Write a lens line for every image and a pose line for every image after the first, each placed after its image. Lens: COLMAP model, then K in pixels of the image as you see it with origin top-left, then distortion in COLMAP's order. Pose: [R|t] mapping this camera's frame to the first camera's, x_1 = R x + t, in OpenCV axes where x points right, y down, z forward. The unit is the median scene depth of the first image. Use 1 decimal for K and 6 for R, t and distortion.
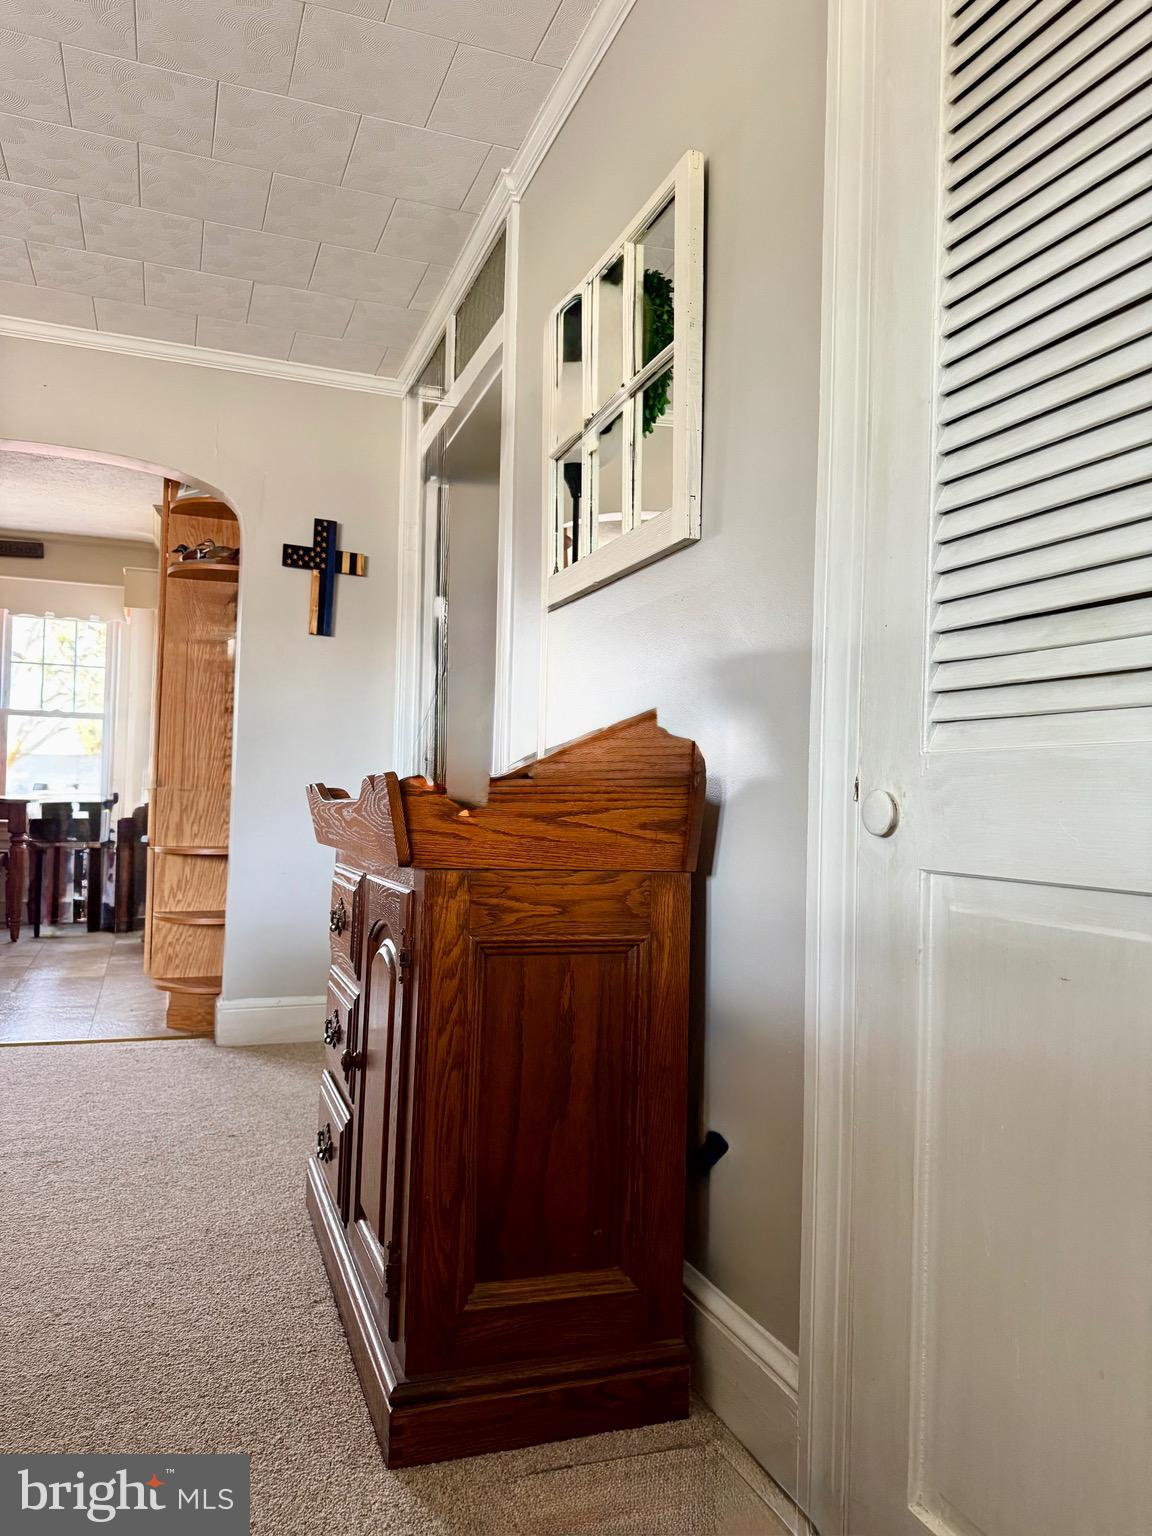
lens RADIAL K [[1069.9, 0, 576.4], [0, 1069.9, 758.3], [0, 0, 1]] dist [0.025118, -0.023491]
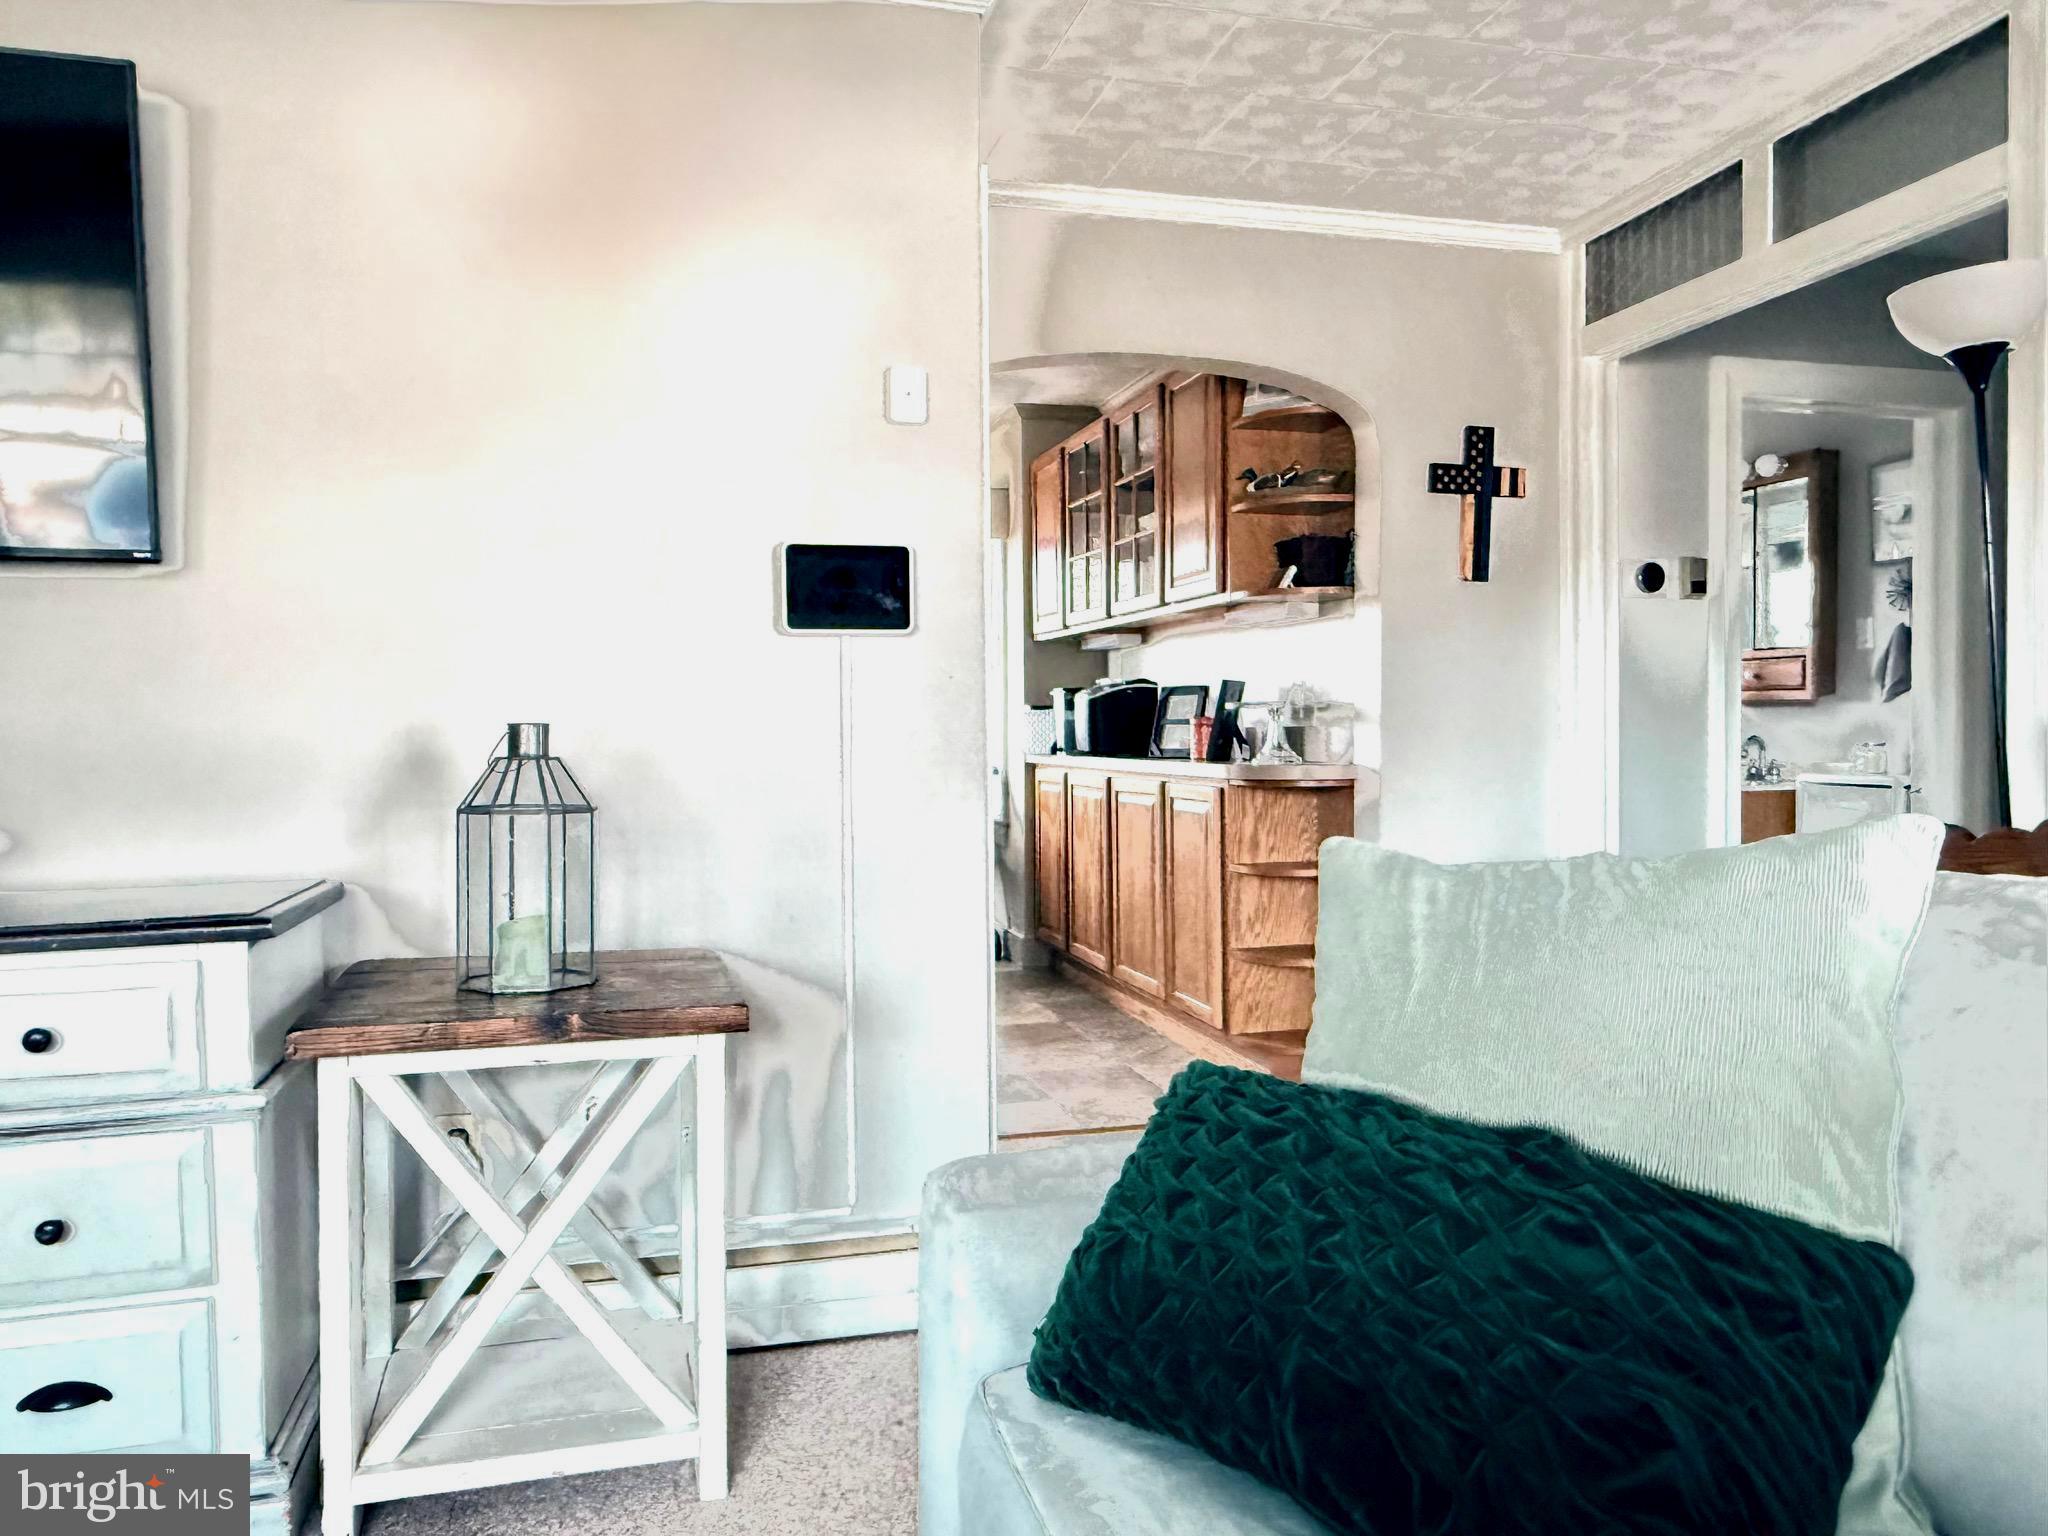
lens RADIAL K [[1426.5, 0, 1016.7], [0, 1426.5, 750.7], [0, 0, 1]] dist [0.025118, -0.023491]
pose [[0.994575, -0.041994, -0.095169, -0.465262], [0.046540, 0.997853, 0.046071, -0.057415], [0.093030, -0.050250, 0.994394, -0.031250]]
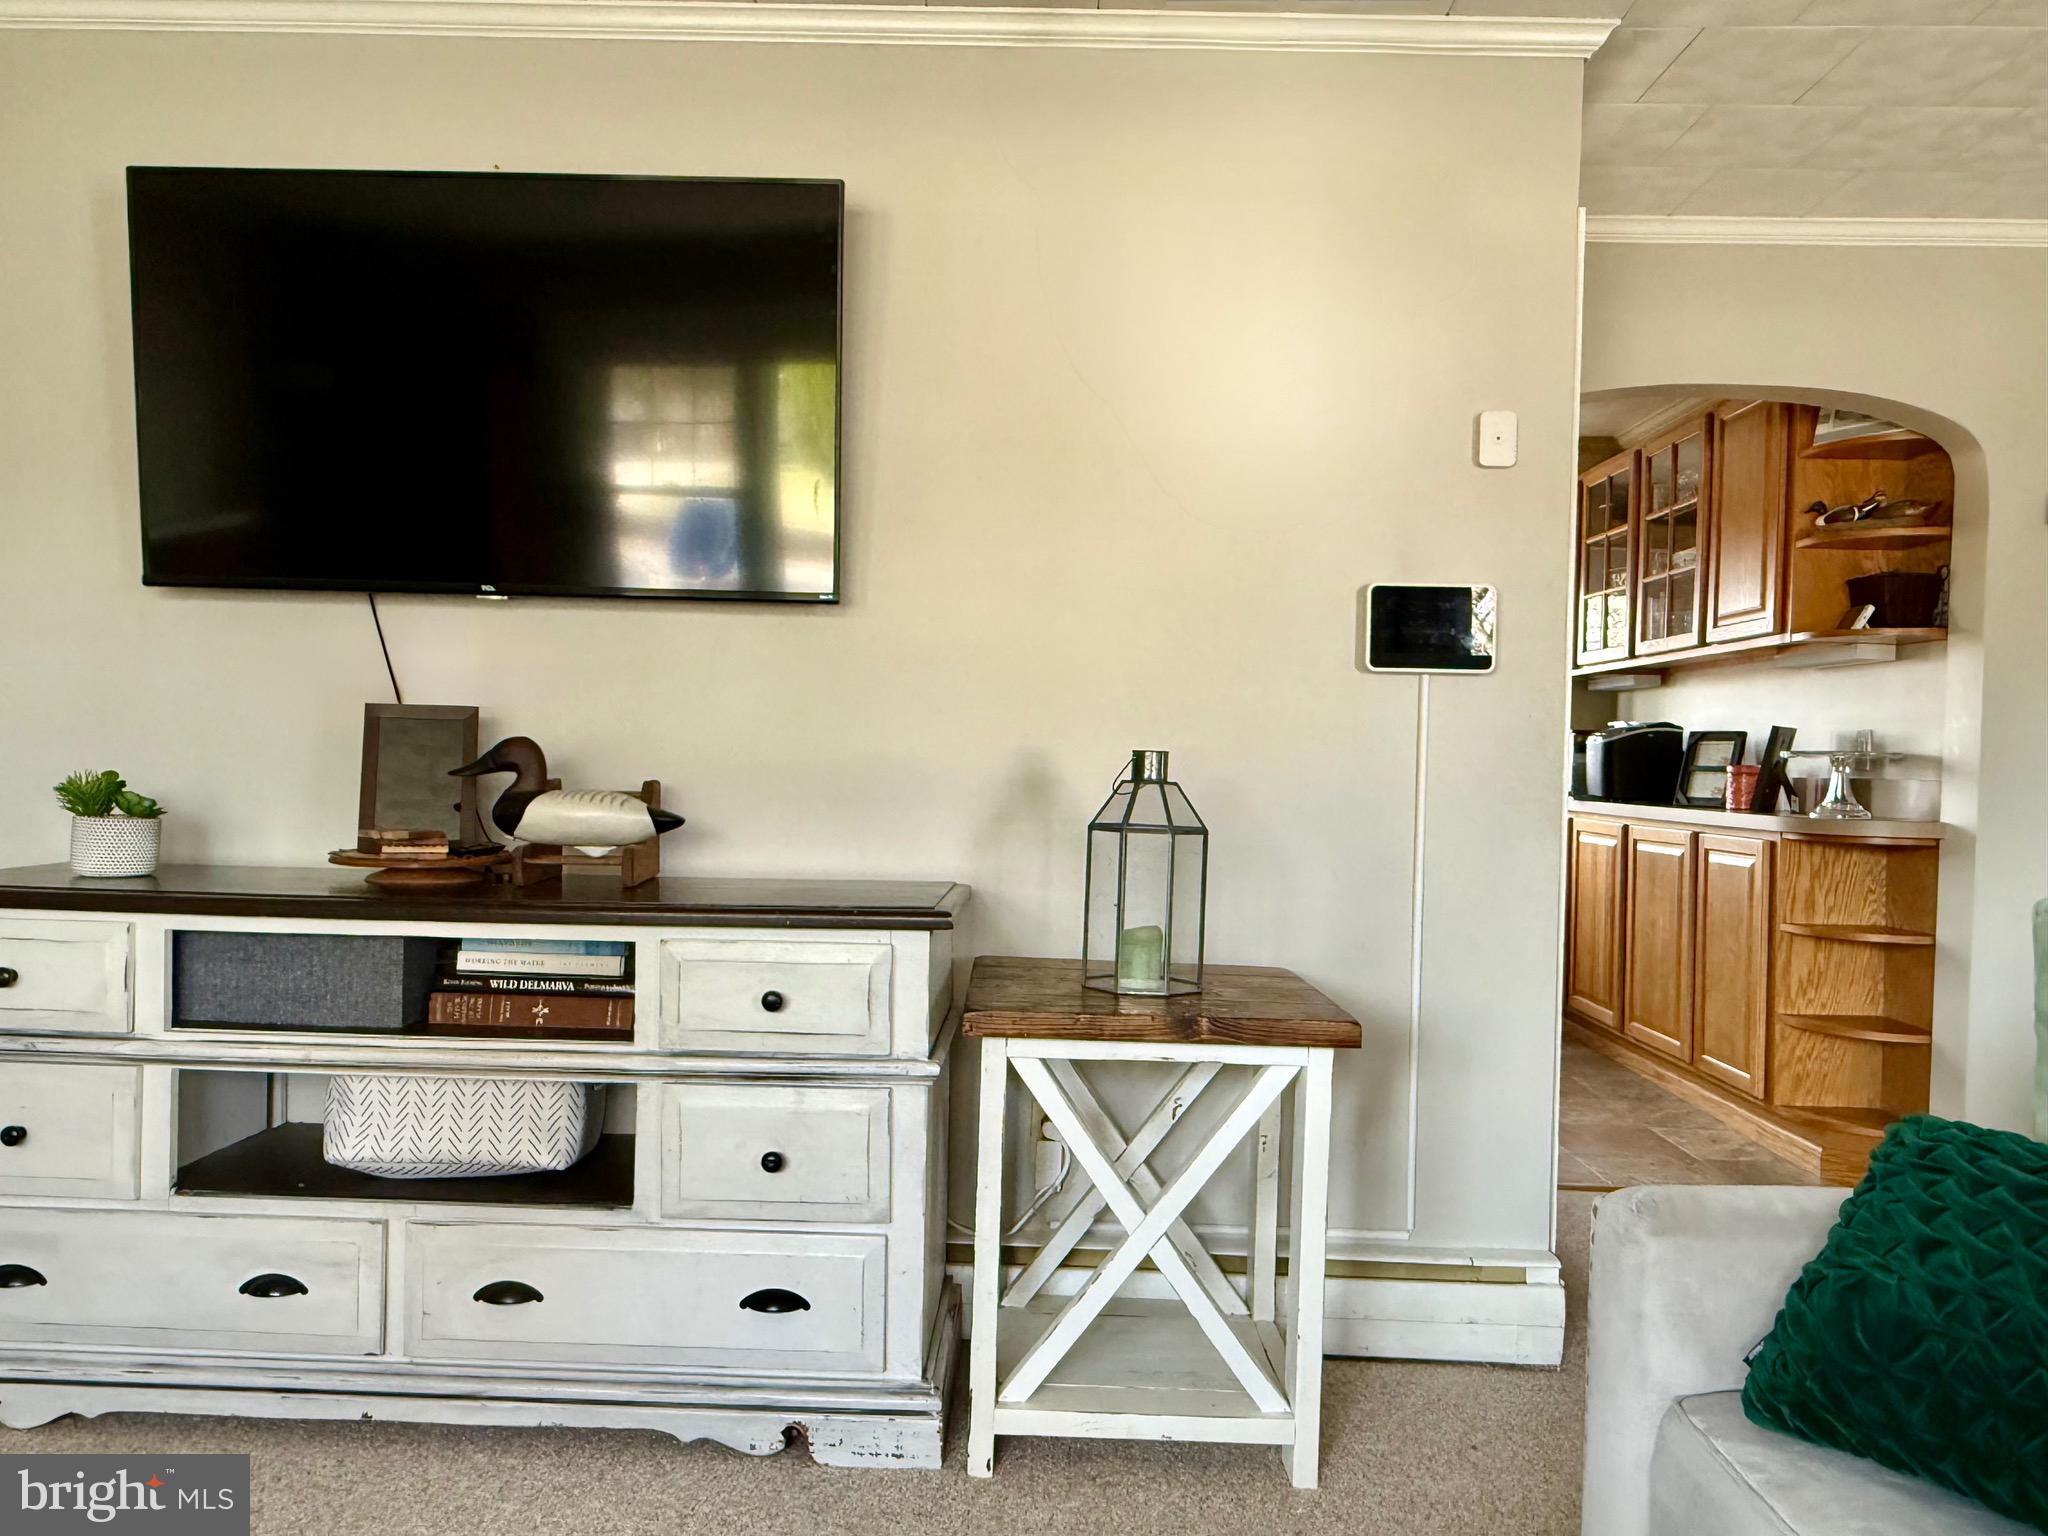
lens RADIAL K [[1426.5, 0, 1026.2], [0, 1426.5, 769.3], [0, 0, 1]] dist [0.025118, -0.023491]
pose [[0.929478, -0.010553, -0.368728, -0.532135], [0.021062, 0.999478, 0.024489, -0.059297], [0.368277, -0.030529, 0.929215, -0.083486]]
